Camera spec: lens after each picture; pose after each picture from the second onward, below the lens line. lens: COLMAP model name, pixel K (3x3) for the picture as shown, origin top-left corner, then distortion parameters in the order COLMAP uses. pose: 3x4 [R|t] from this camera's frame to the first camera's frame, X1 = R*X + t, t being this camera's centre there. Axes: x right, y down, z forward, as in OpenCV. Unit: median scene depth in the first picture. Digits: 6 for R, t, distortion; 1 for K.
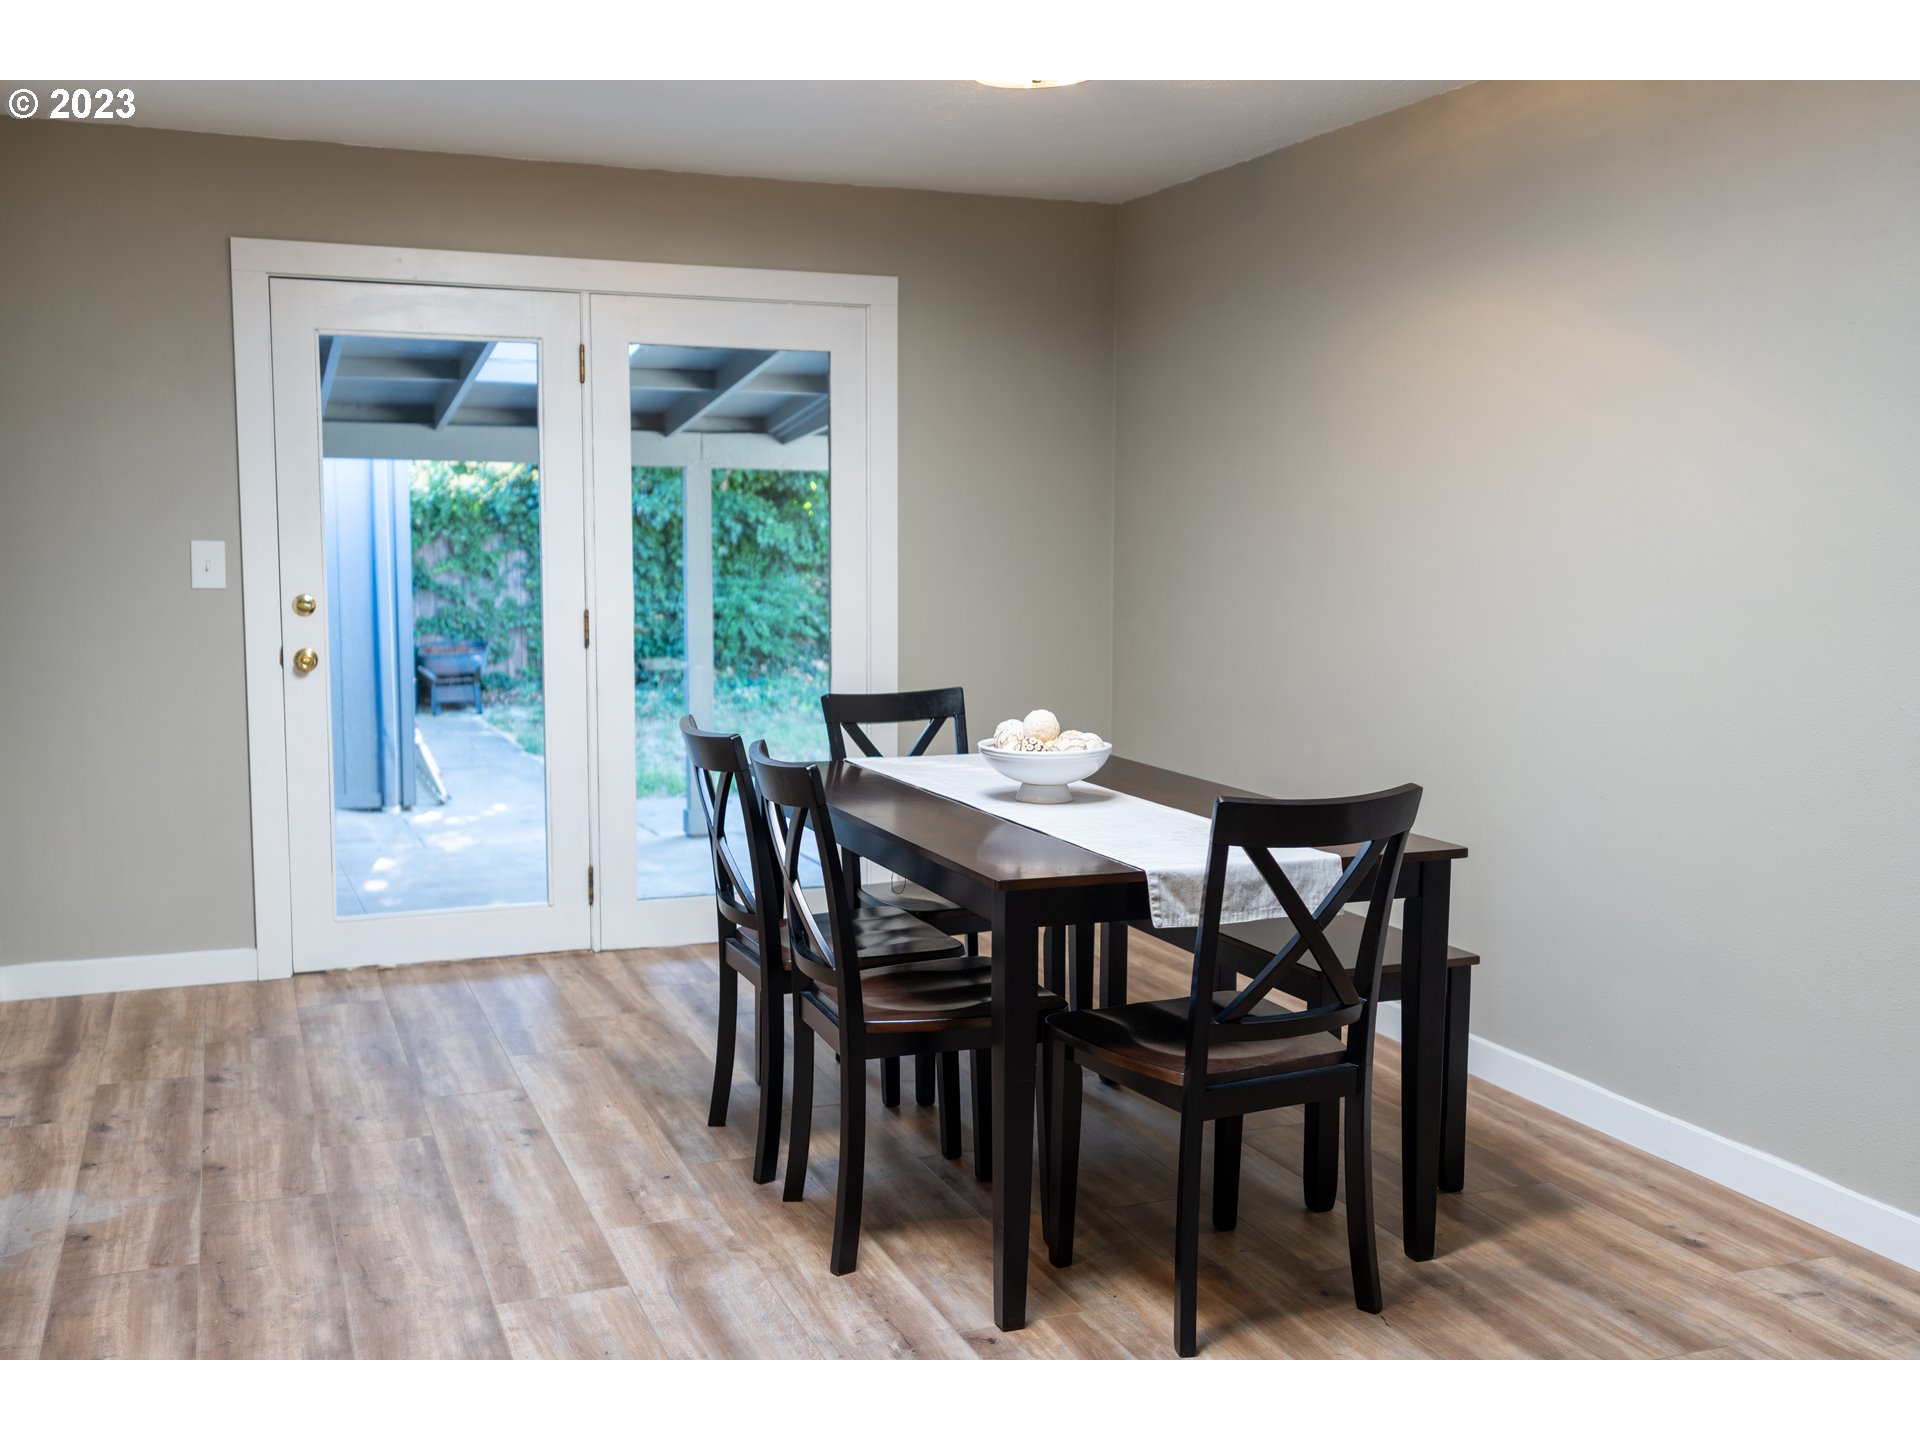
lens RADIAL K [[1852.5, 0, 961.5], [0, 1852.5, 721.4], [0, 0, 1]] dist [0.012028, 0.000000]
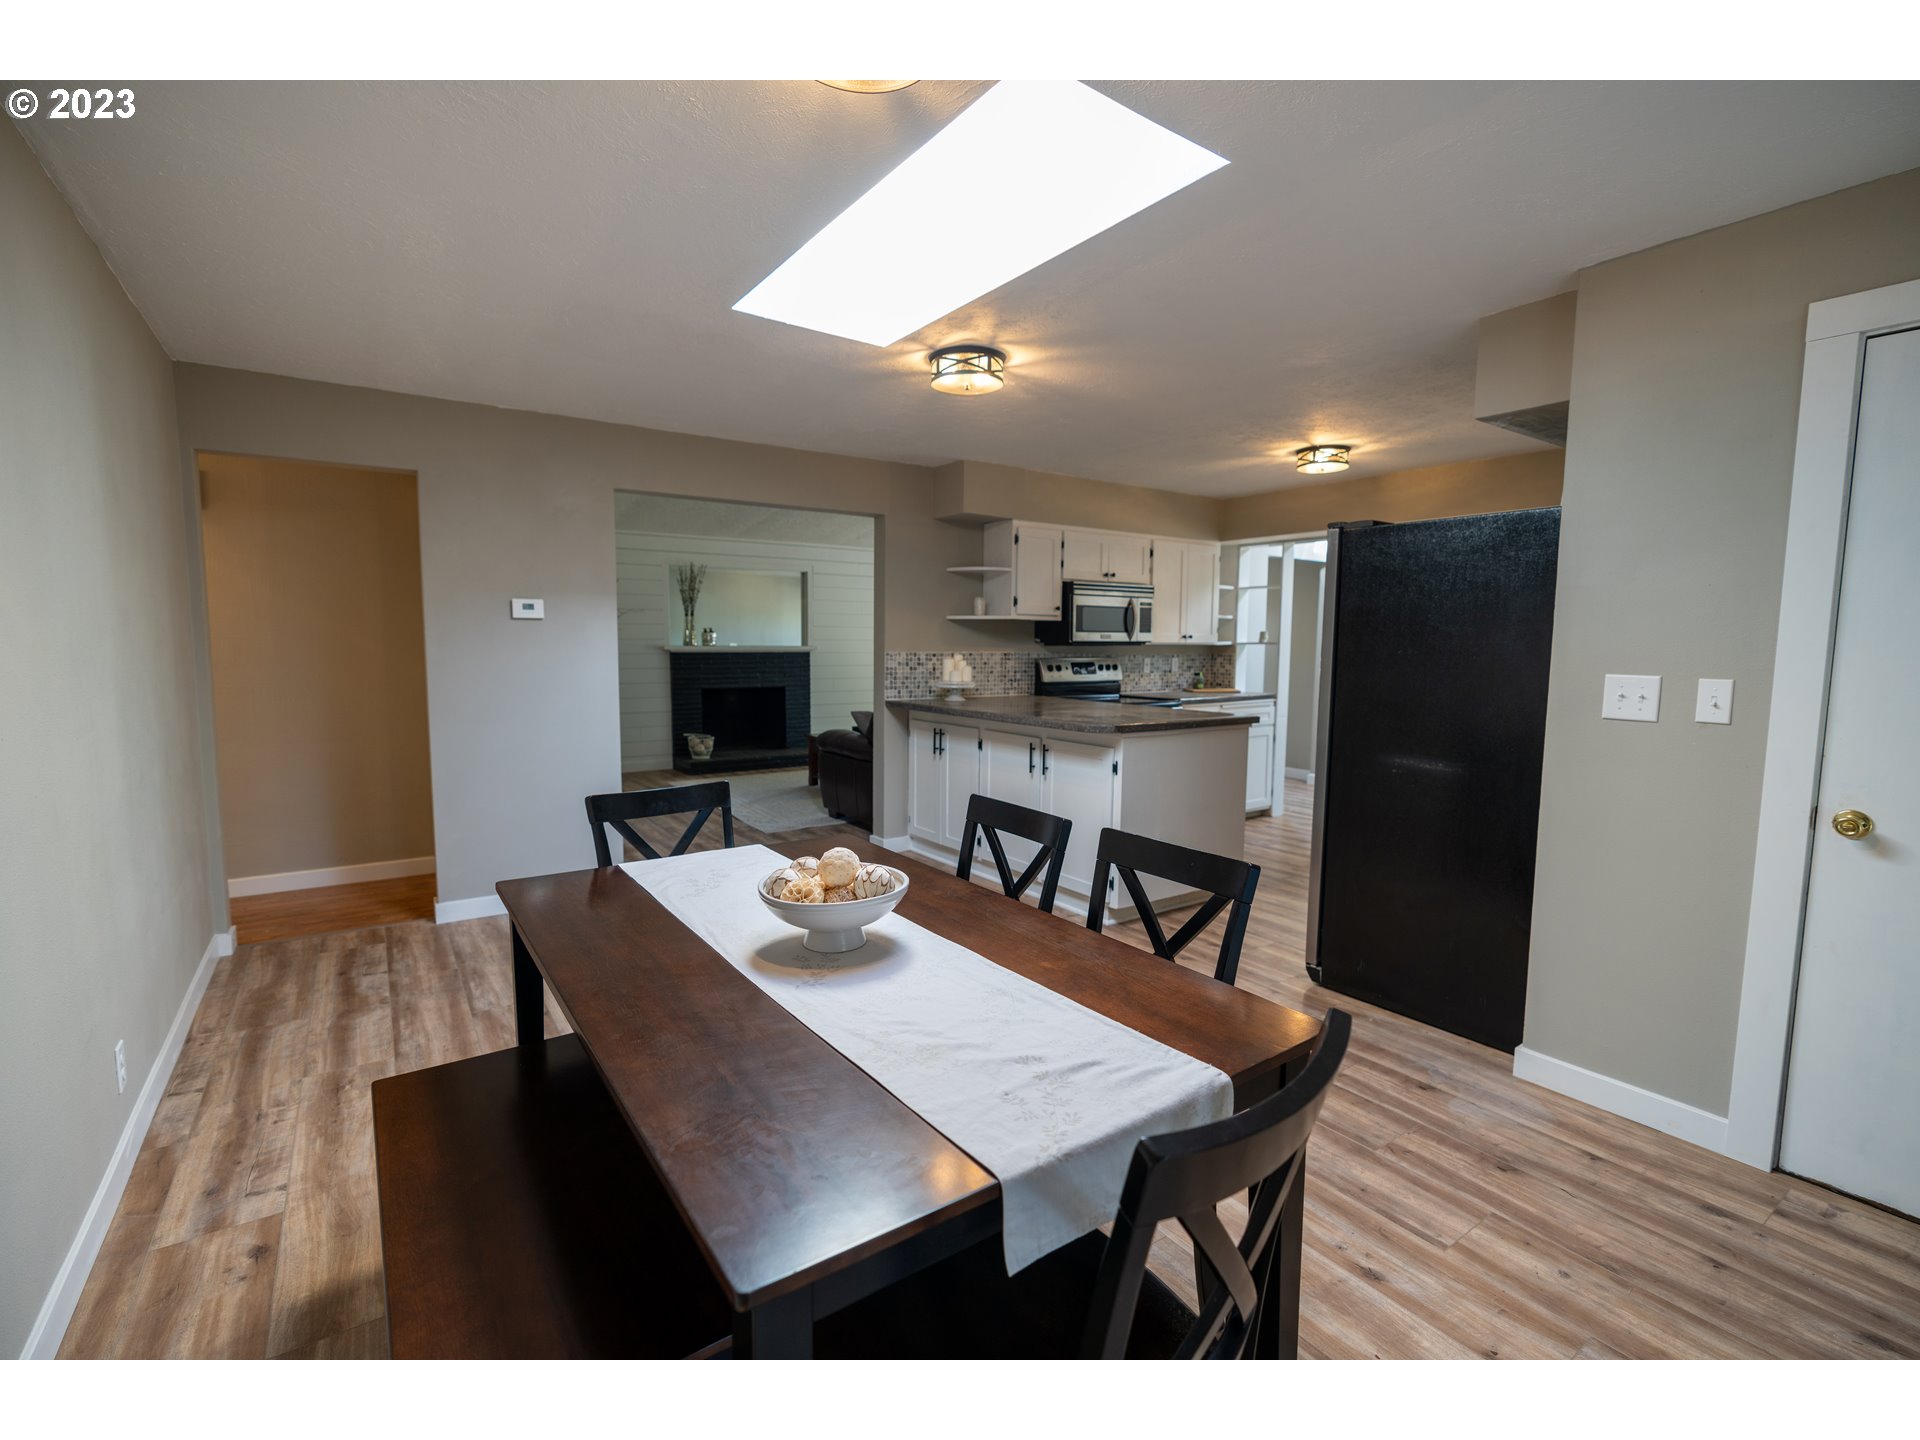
lens RADIAL K [[866.4, 0, 962.3], [0, 866.4, 727.7], [0, 0, 1]] dist [-0.008777, 0.001870]
pose [[-0.974056, 0.007305, -0.226190, 0.080272], [-0.038704, 0.979376, 0.198303, -0.148812], [0.222973, 0.201913, -0.953685, 1.420911]]
